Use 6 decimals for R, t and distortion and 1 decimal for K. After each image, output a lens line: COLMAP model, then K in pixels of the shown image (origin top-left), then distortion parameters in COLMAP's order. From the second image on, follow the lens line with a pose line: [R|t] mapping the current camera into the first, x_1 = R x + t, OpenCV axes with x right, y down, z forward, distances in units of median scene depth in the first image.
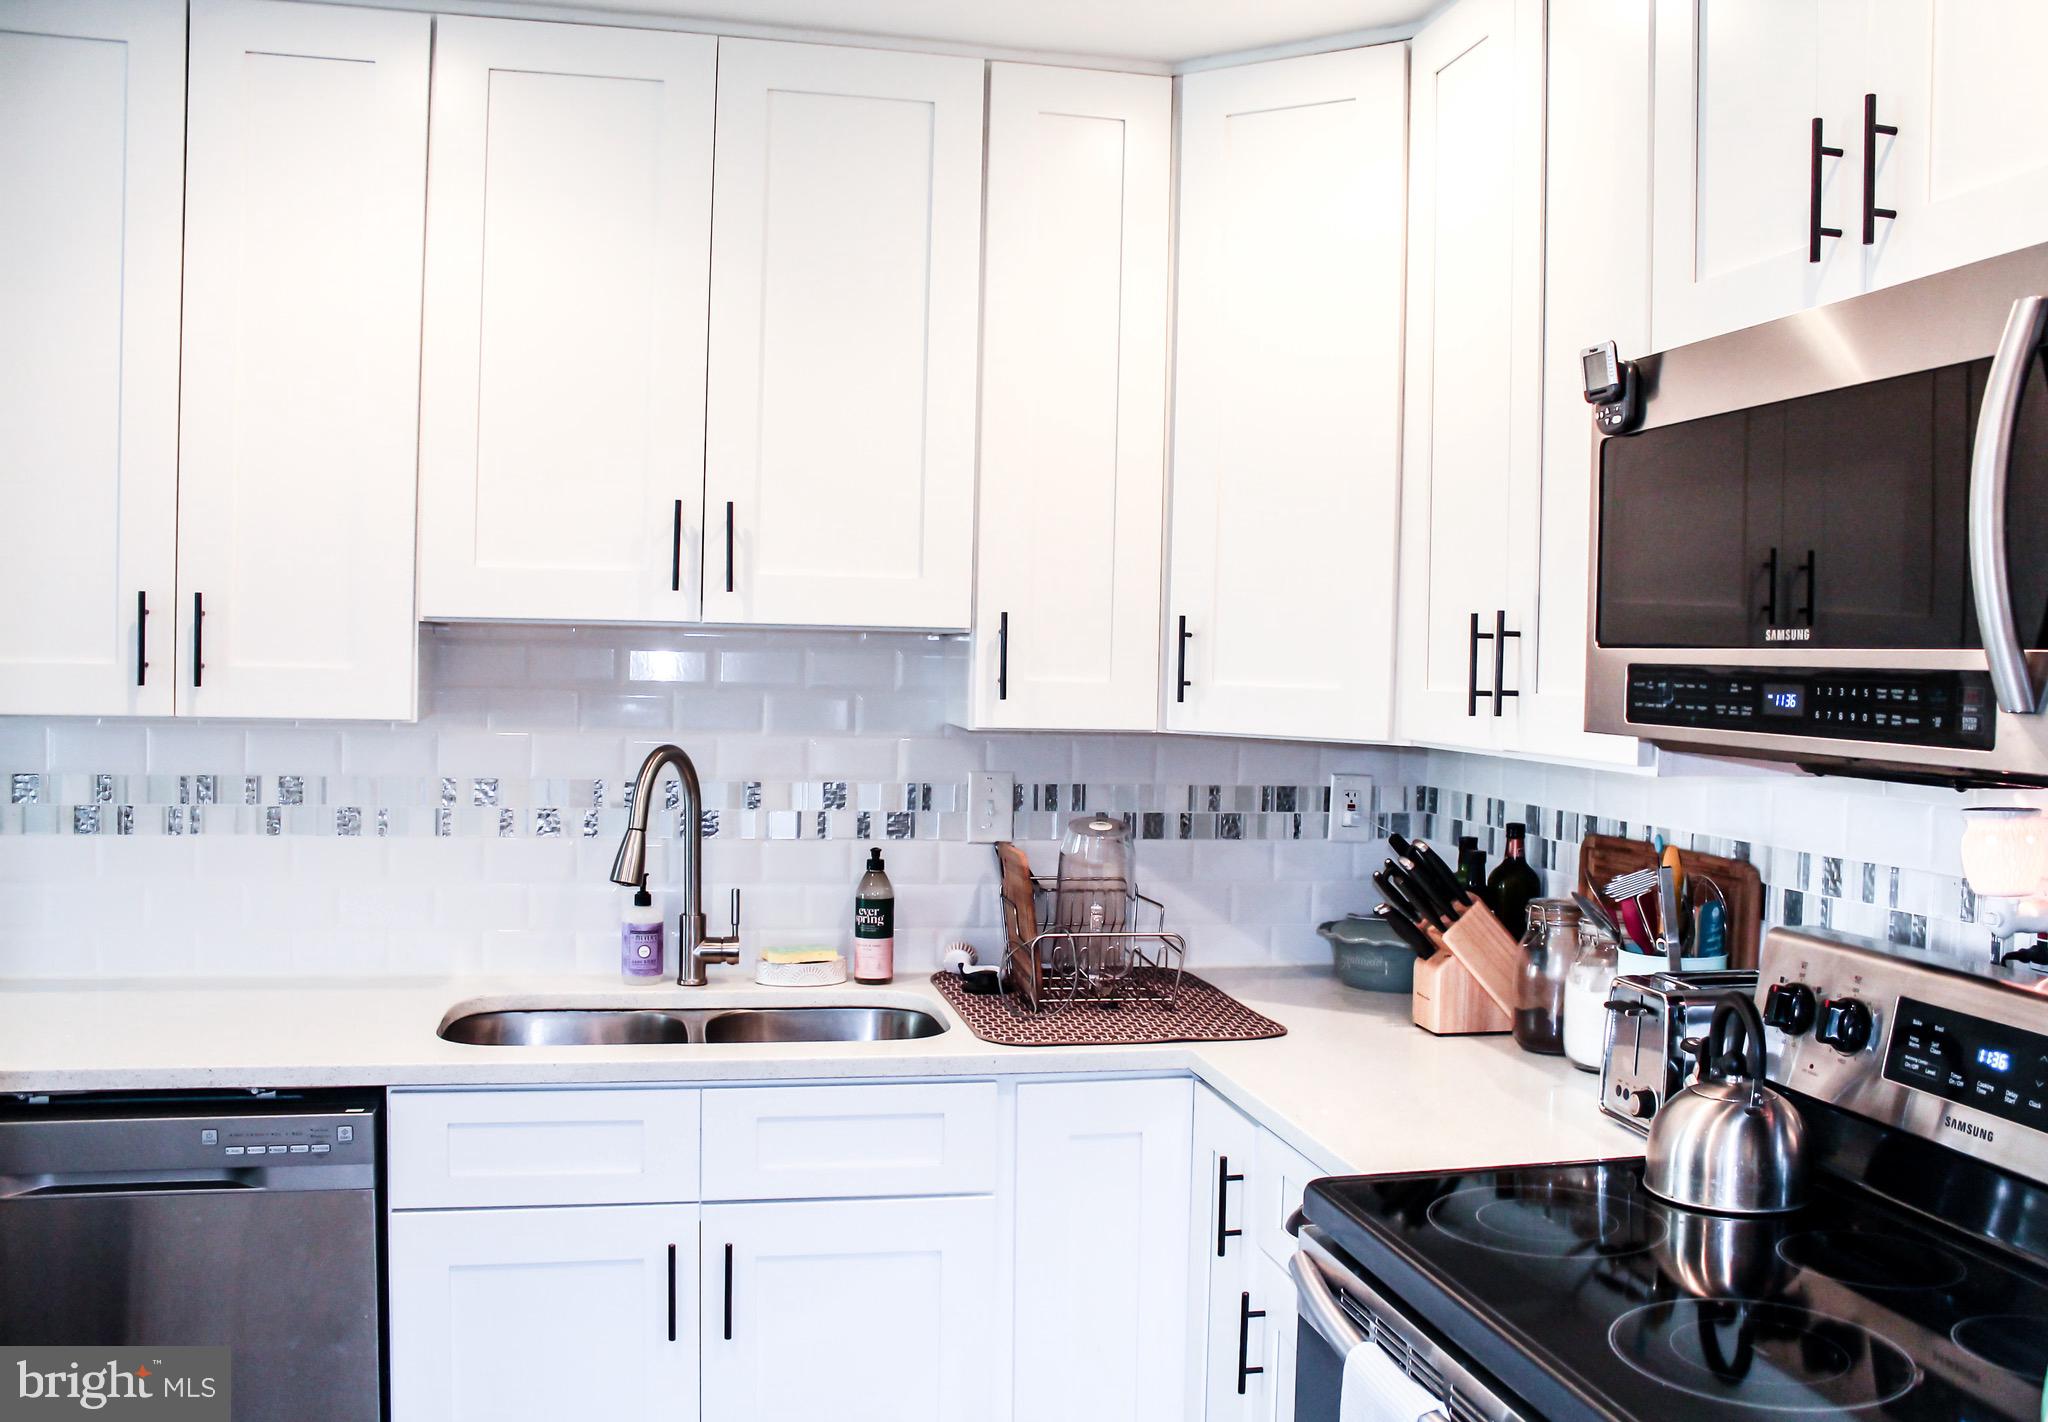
lens RADIAL K [[1791.6, 0, 1112.9], [0, 1791.6, 698.5], [0, 0, 1]] dist [-0.075557, -0.000538]
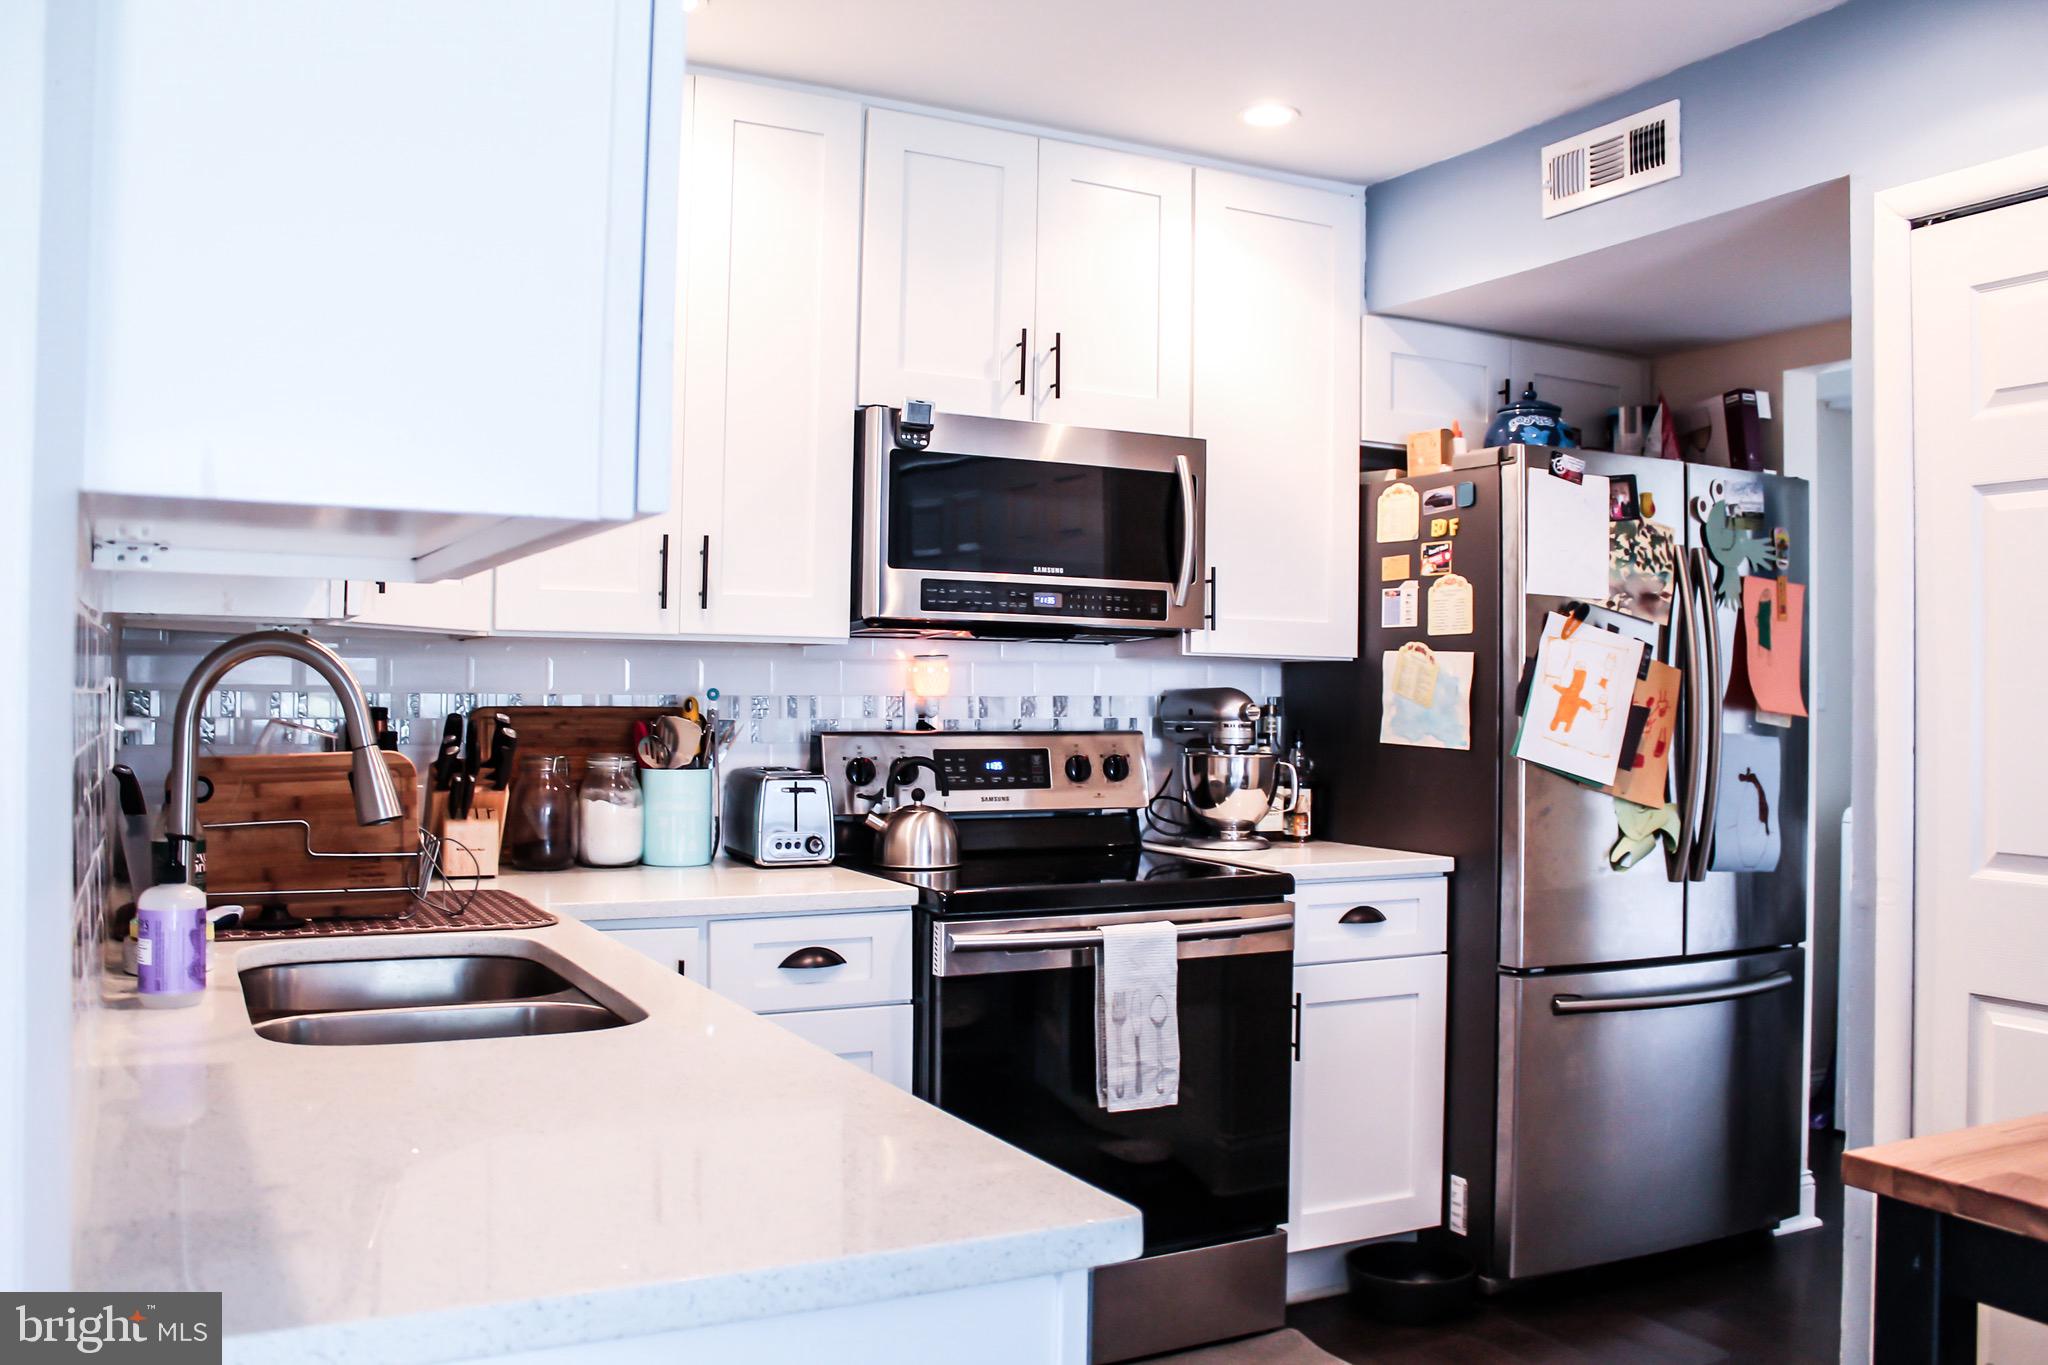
lens RADIAL K [[1719.4, 0, 1024.0], [0, 1719.4, 682.5], [0, 0, 1]] dist [-0.110165, 0.011210]
pose [[-0.228484, -0.020255, 0.973337, -0.968318], [0.002840, 0.999765, 0.021471, 0.032880], [-0.973543, 0.007670, -0.228373, 0.876096]]
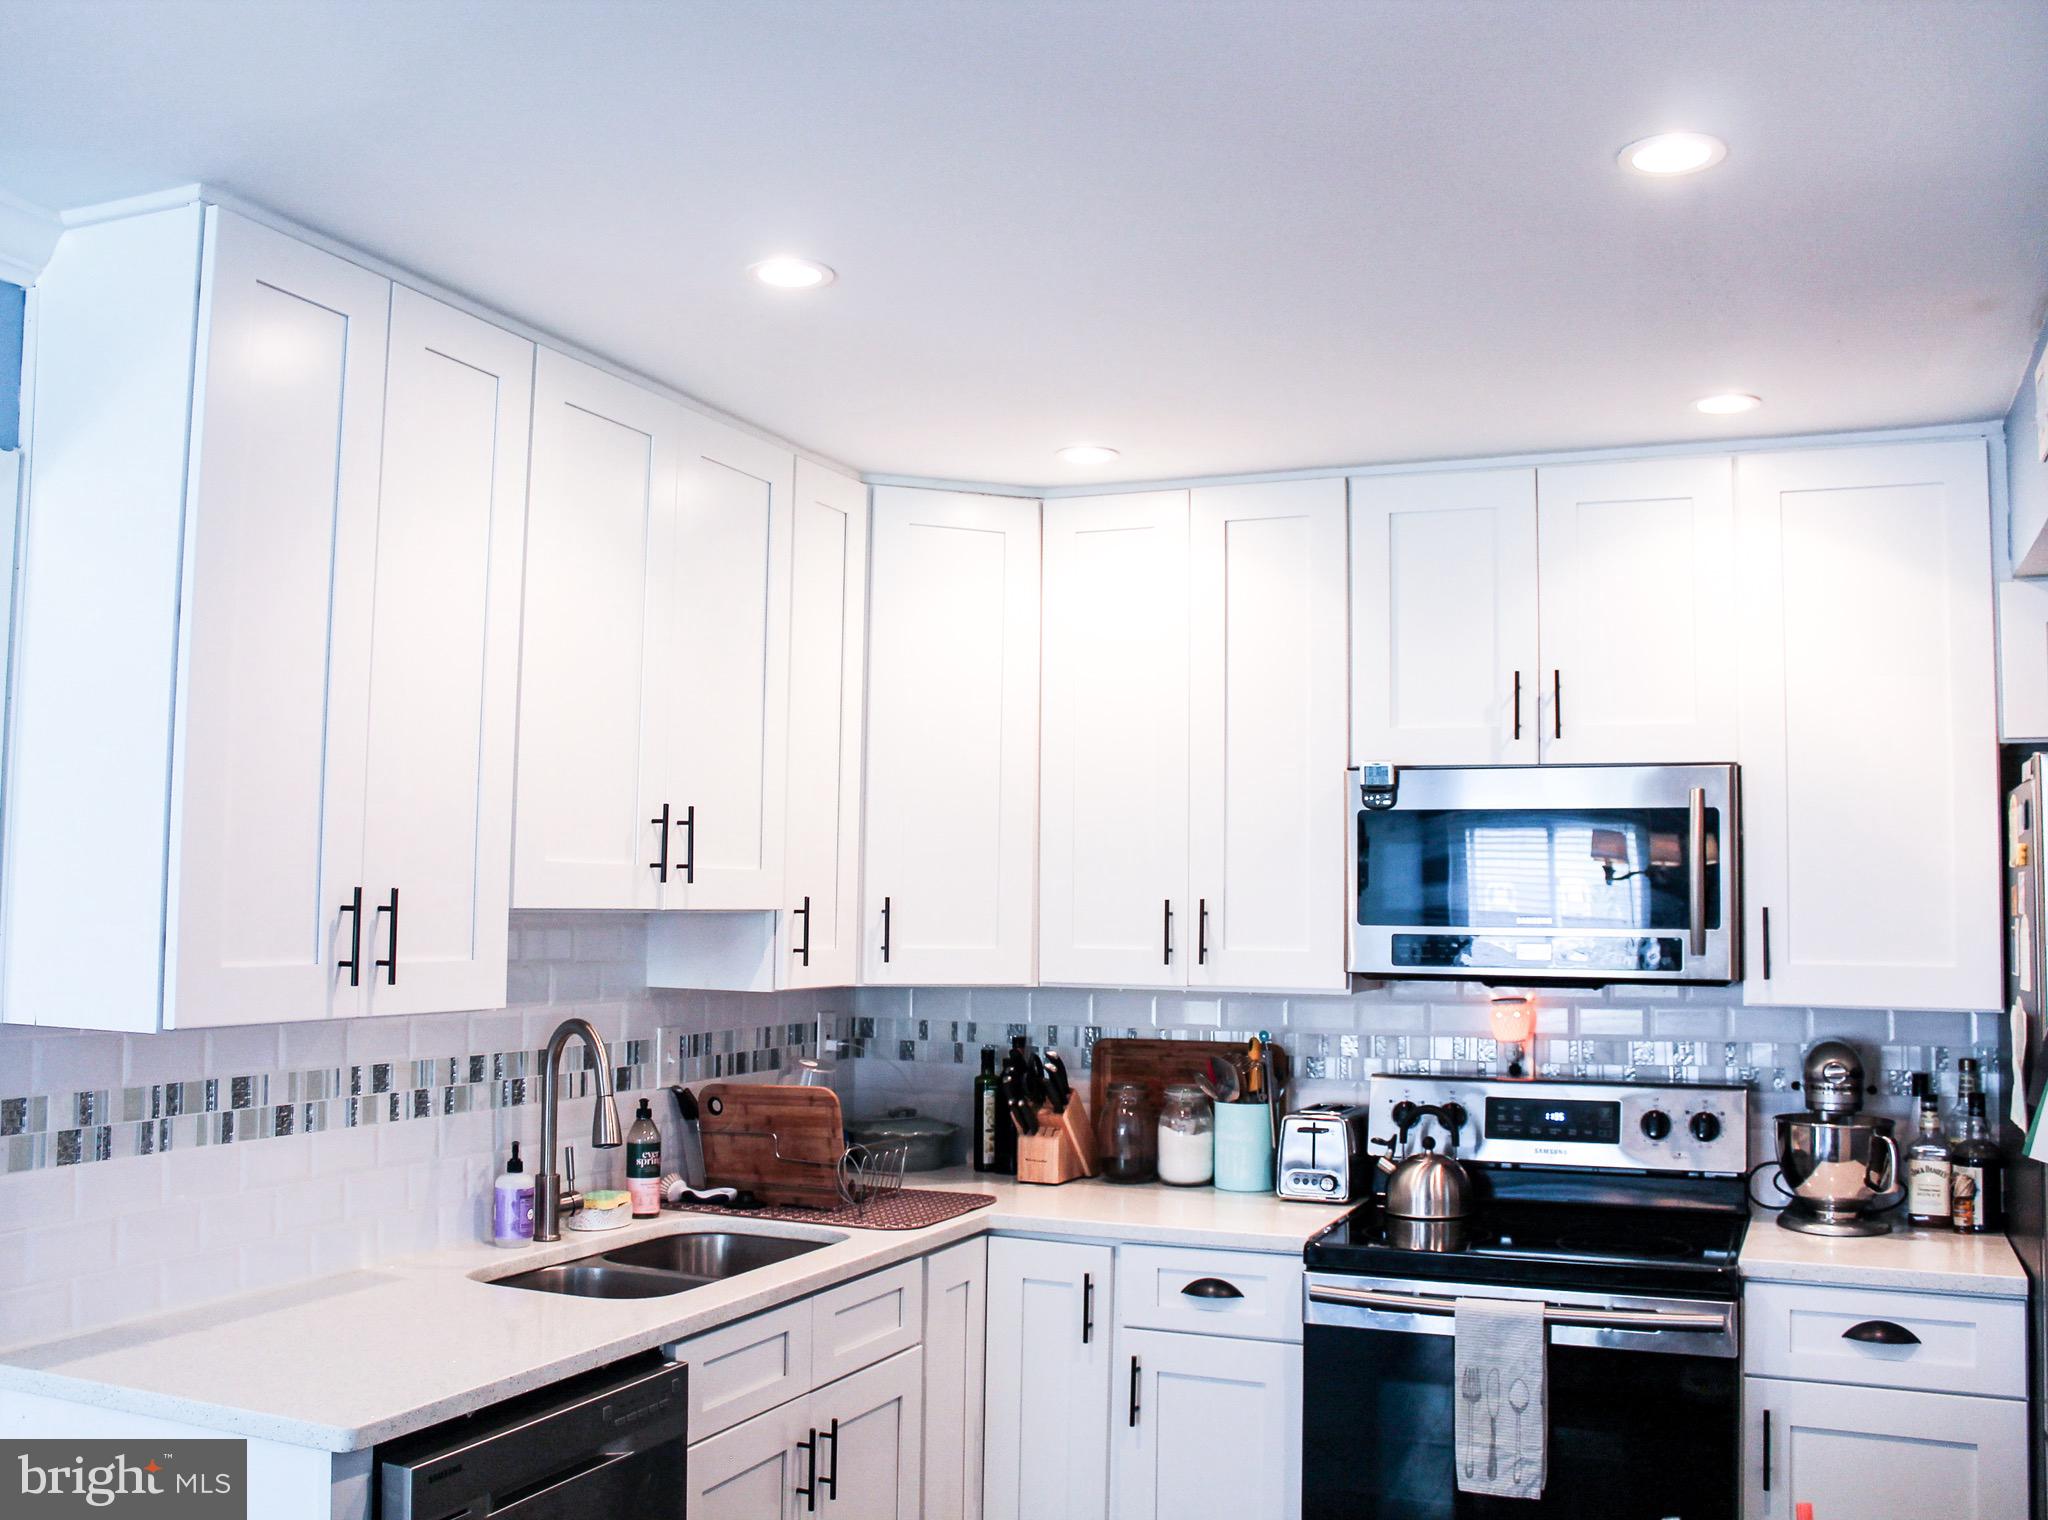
lens RADIAL K [[1945.1, 0, 1024.0], [0, 1945.1, 760.0], [0, 0, 1]] dist [-0.154944, 0.167970]
pose [[0.607284, 0.040123, 0.793471, -1.047939], [0.019517, 0.997669, -0.065387, -0.051407], [-0.794245, 0.055195, 0.605086, 0.051147]]
